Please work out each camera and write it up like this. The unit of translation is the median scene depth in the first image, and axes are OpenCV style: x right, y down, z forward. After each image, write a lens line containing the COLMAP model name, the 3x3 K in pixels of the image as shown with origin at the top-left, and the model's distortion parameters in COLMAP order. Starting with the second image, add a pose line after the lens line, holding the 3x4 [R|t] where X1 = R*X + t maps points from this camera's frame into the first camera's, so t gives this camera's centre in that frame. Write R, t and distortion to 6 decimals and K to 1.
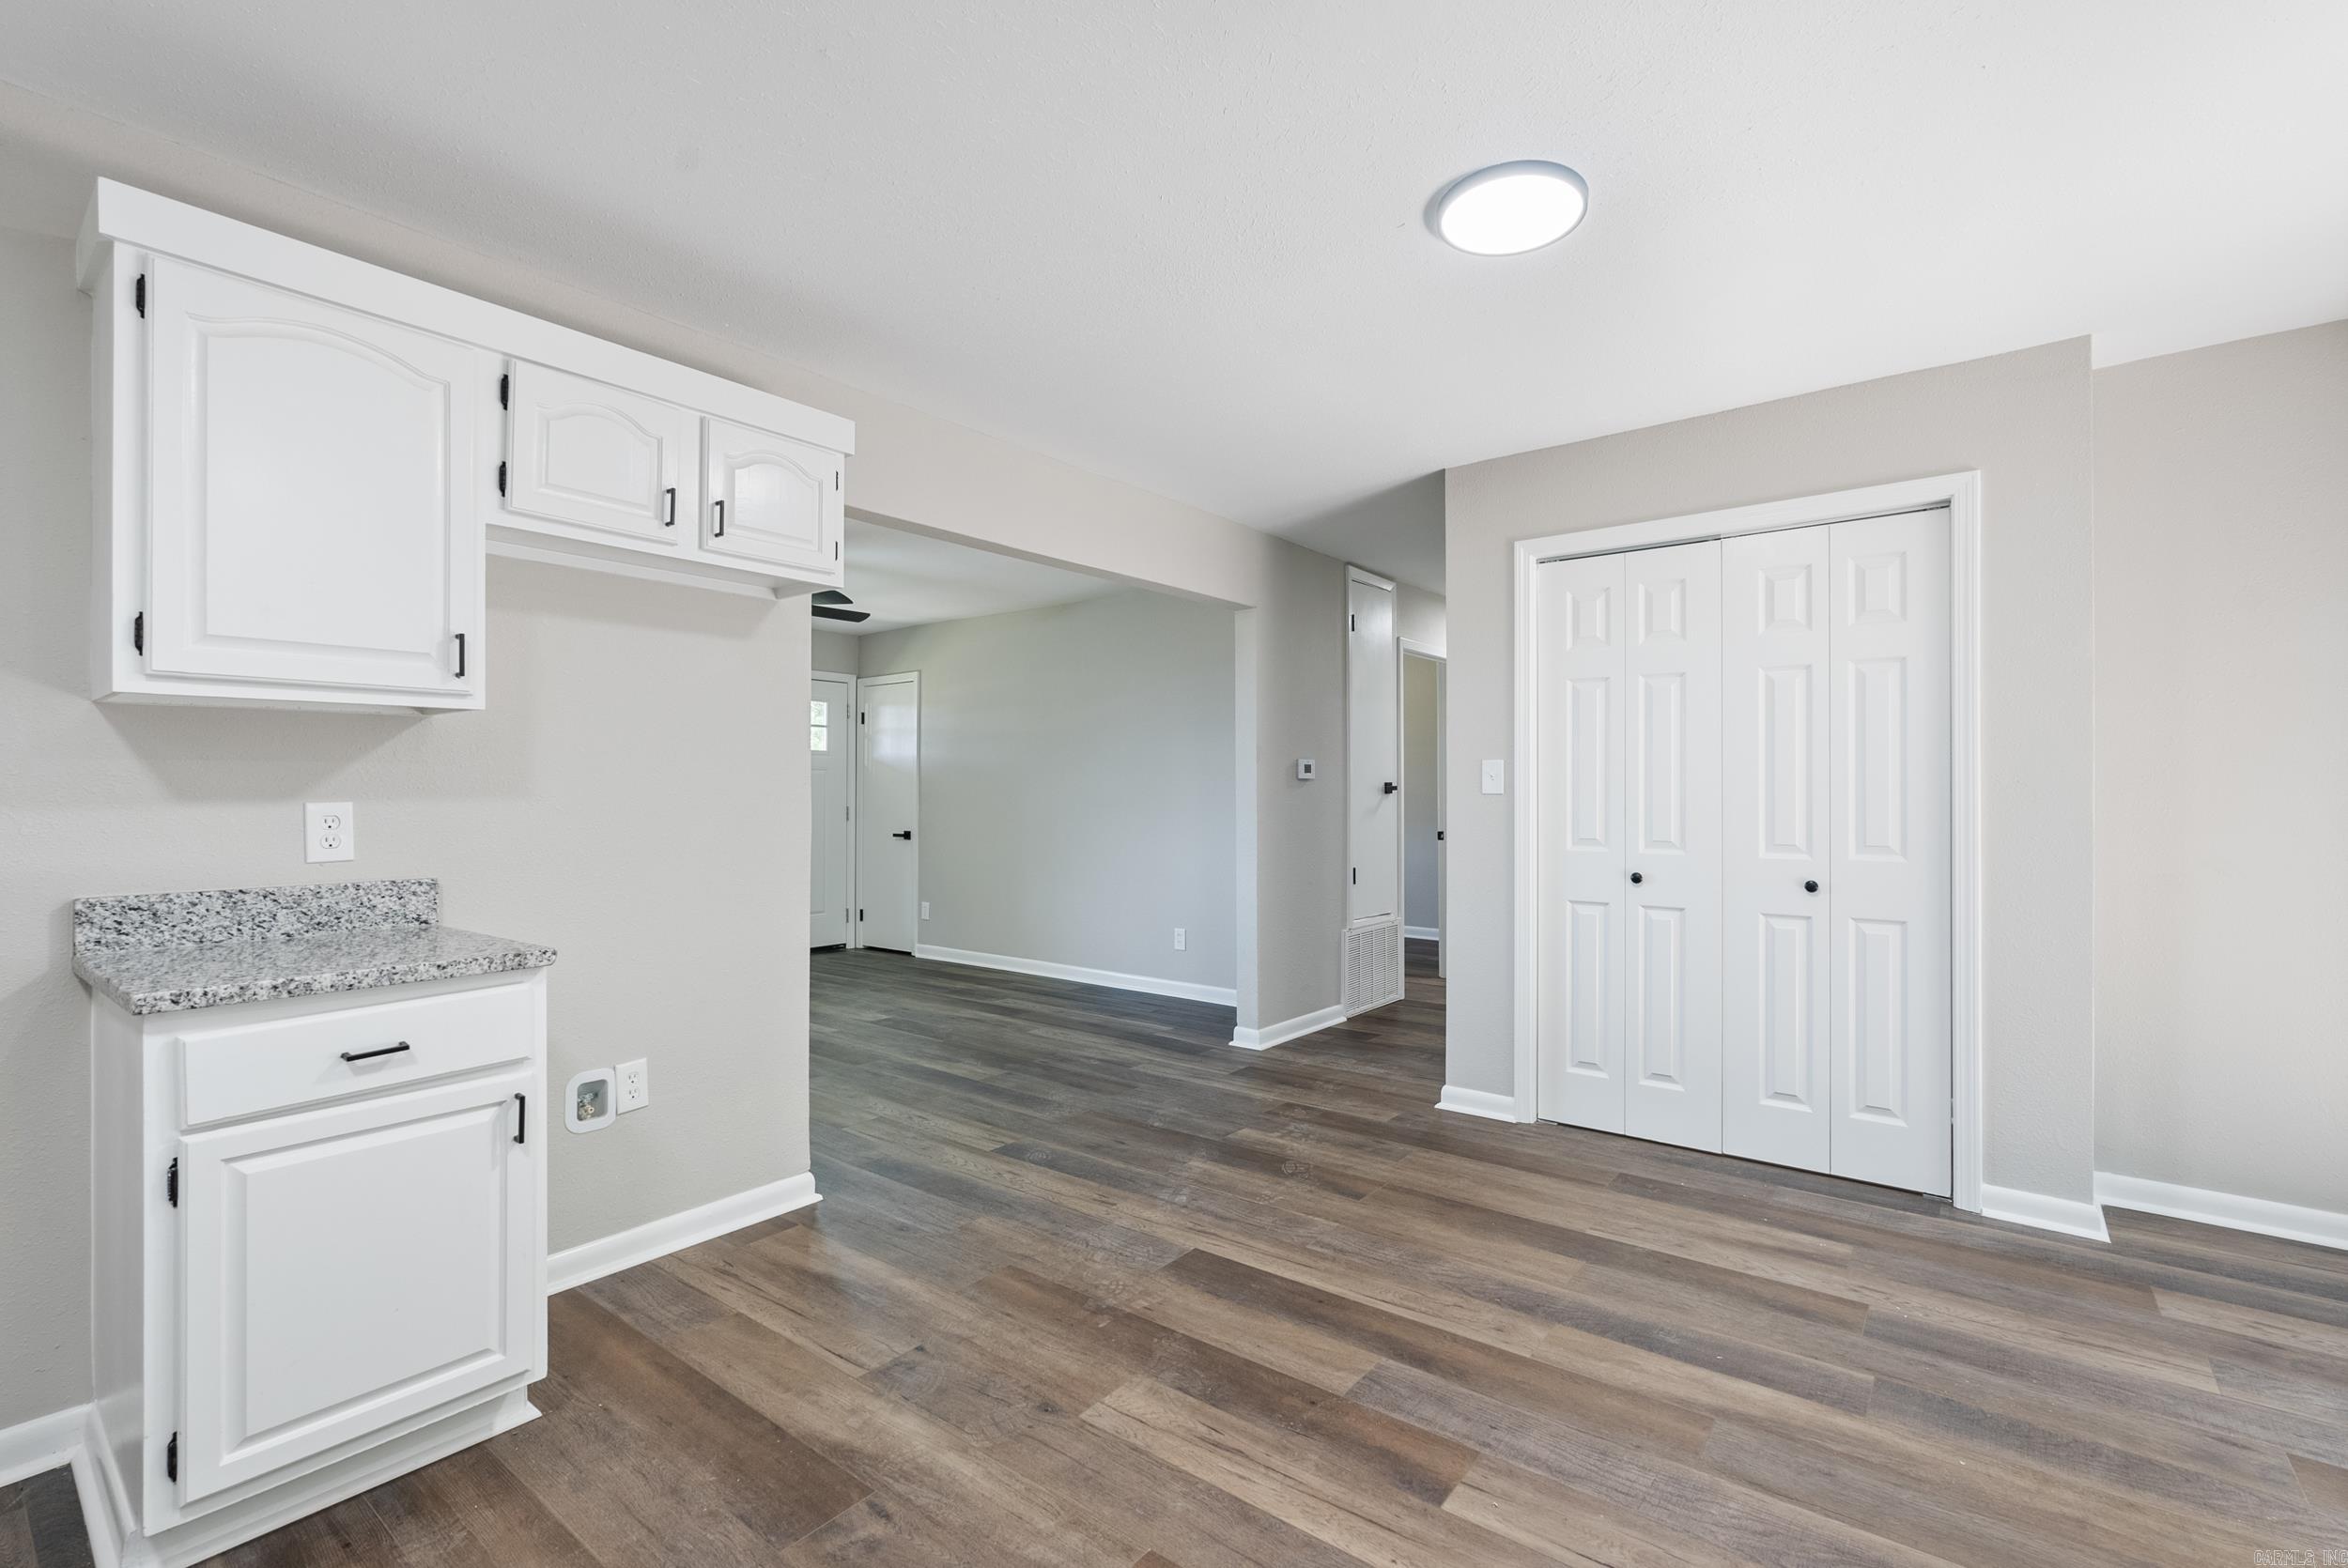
lens RADIAL K [[1032.3, 0, 1176.6], [0, 1032.3, 790.0], [0, 0, 1]] dist [-0.007038, 0.000306]
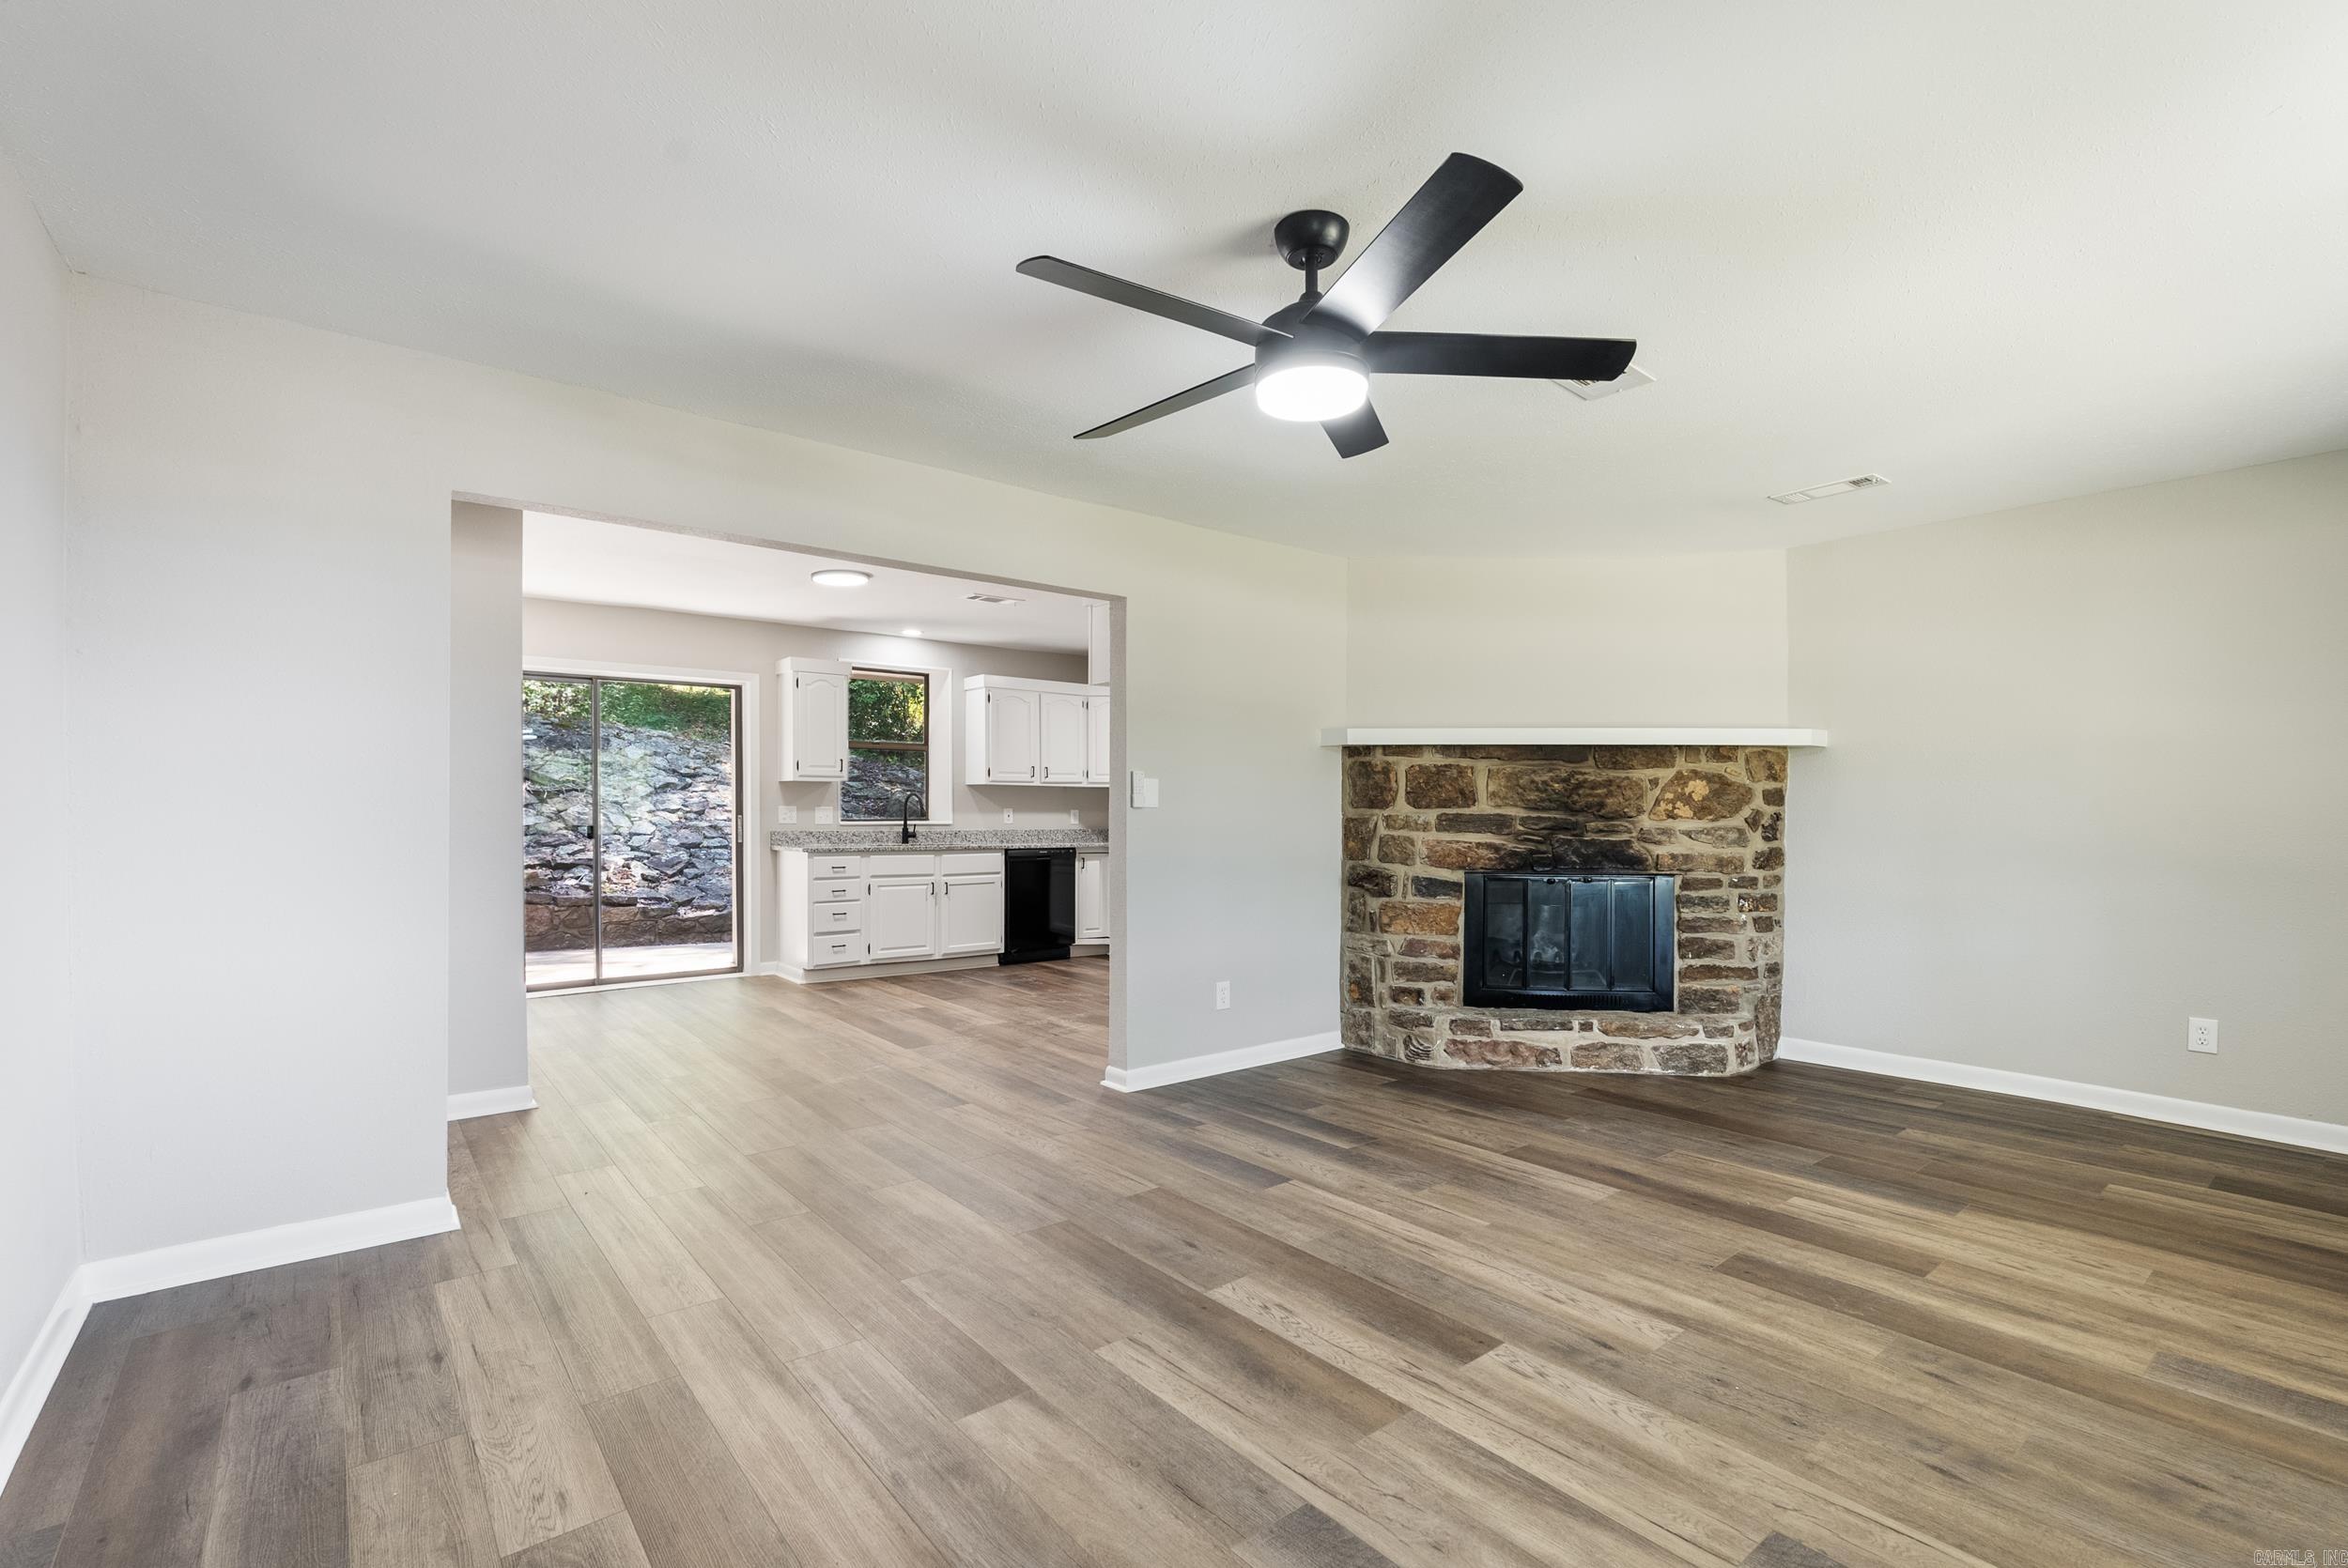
lens RADIAL K [[1051.1, 0, 1172.8], [0, 1051.1, 829.0], [0, 0, 1]] dist [-0.002072, -0.001448]
pose [[-0.973342, -0.007838, 0.229224, -0.776150], [-0.004301, 0.999864, 0.015924, 0.011357], [-0.229317, 0.014514, -0.973244, 2.403520]]
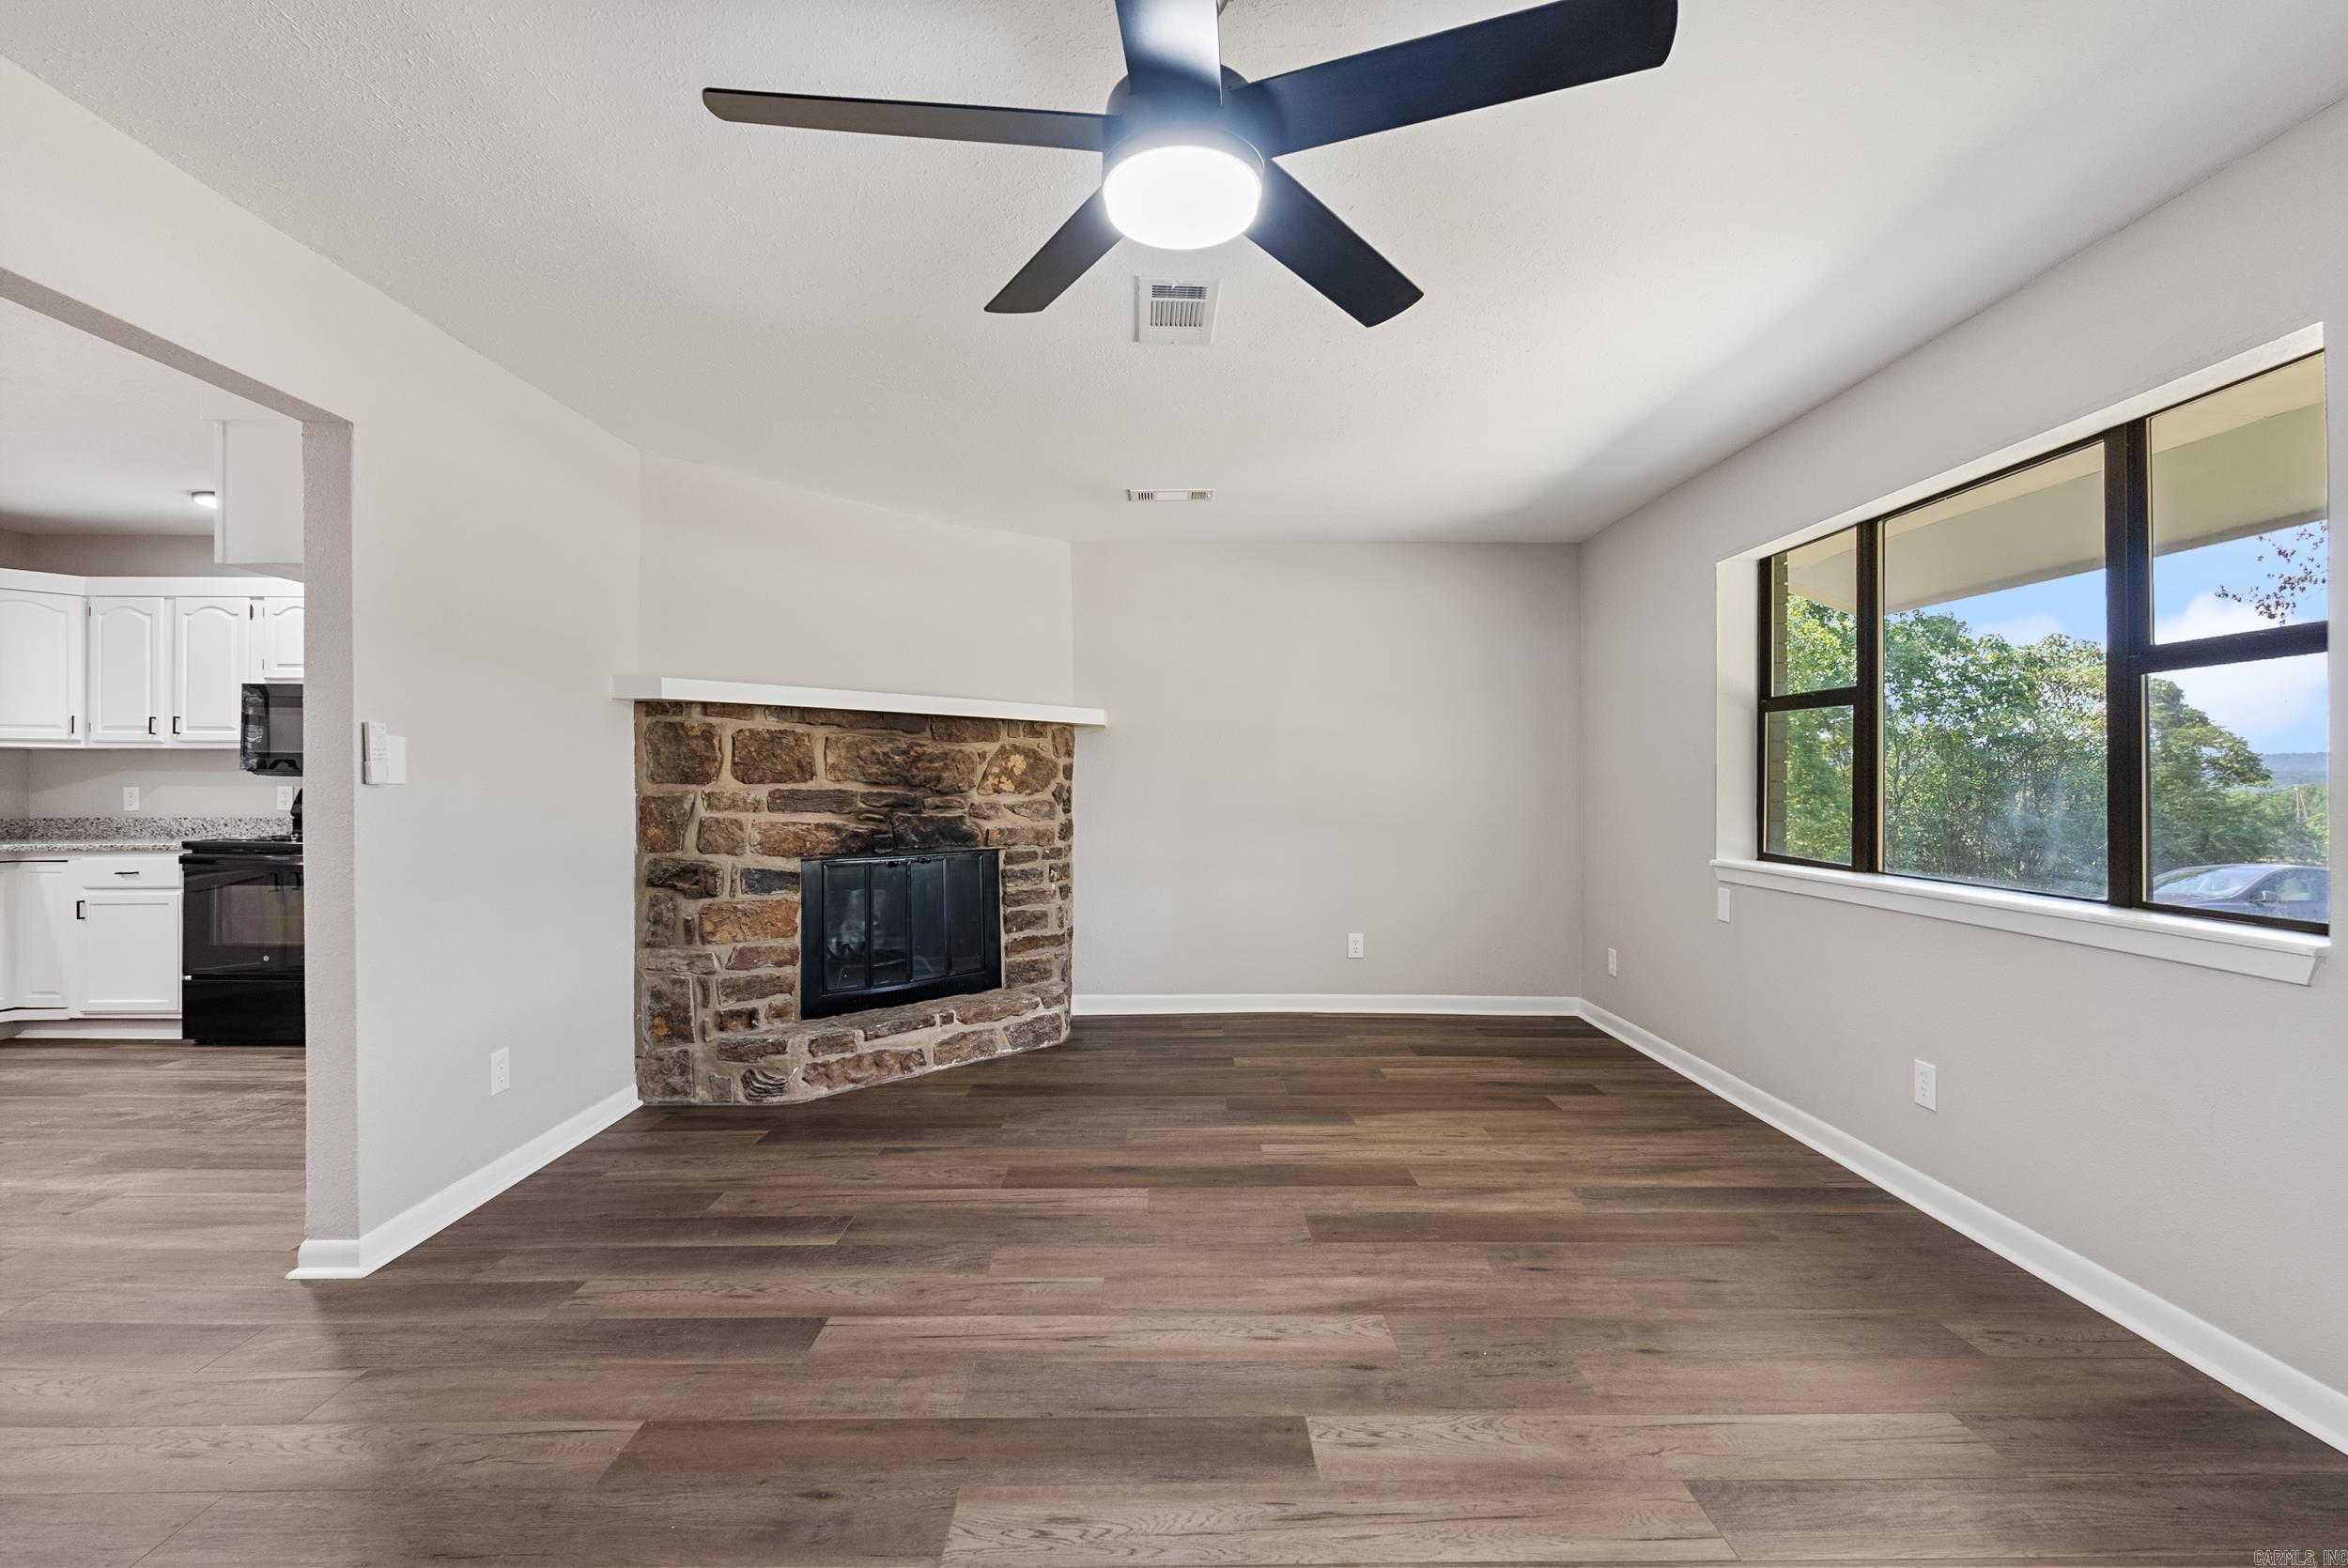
lens RADIAL K [[1034.4, 0, 1176.5], [0, 1034.4, 784.0], [0, 0, 1]] dist [-0.005374, 0.000604]
pose [[-0.782698, -0.000717, -0.622401, -0.384808], [0.000926, 0.999997, -0.002316, 0.007670], [0.622401, -0.002389, -0.782695, 2.062827]]
